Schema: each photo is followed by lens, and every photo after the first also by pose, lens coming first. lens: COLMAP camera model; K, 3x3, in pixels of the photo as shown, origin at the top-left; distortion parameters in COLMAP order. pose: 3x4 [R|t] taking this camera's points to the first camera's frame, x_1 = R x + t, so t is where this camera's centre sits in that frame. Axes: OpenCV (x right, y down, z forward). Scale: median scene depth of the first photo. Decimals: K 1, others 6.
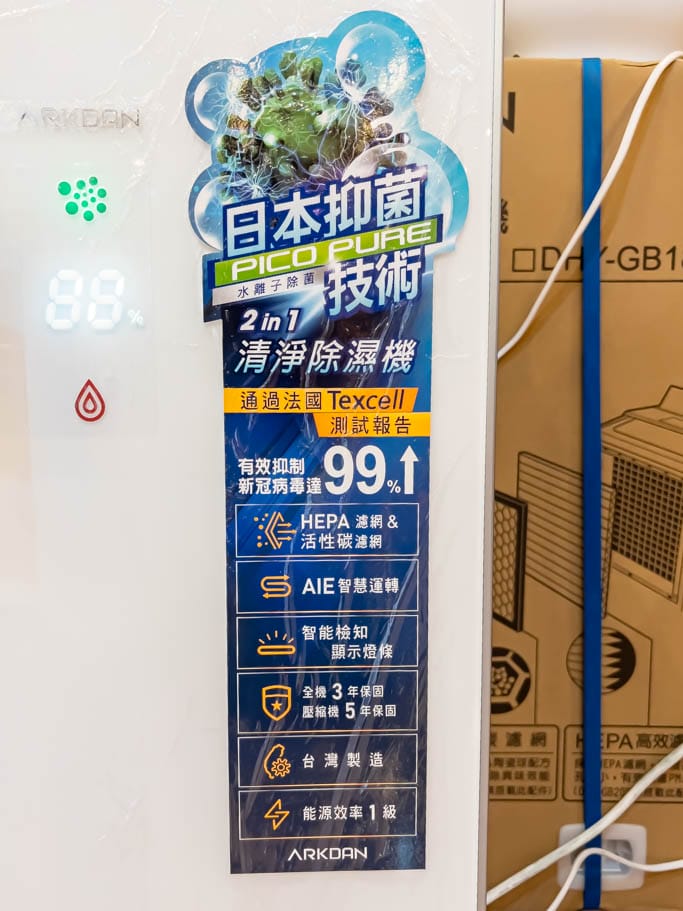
lens RADIAL K [[750.7, 0, 340.0], [0, 750.7, 456.7], [0, 0, 1]] dist [0.018785, 0.001102]
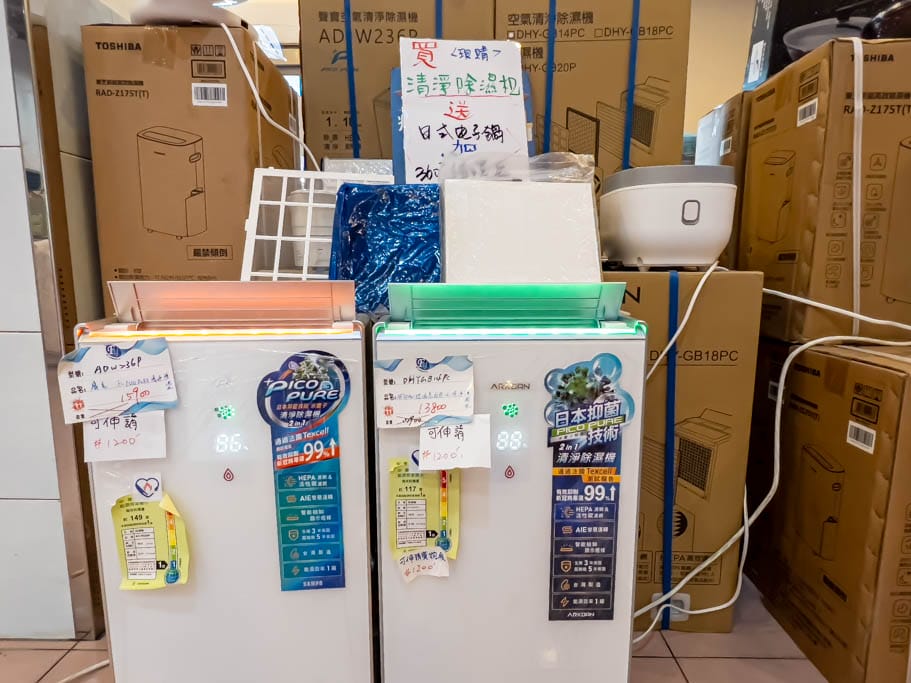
lens RADIAL K [[528.3, 0, 475.4], [0, 528.3, 336.2], [0, 0, 1]] dist [0.007276, 0.000177]
pose [[0.999854, 0.003249, -0.016751, -0.426156], [-0.002397, 0.998714, 0.050634, -0.719093], [0.016894, -0.050586, 0.998577, -1.105743]]
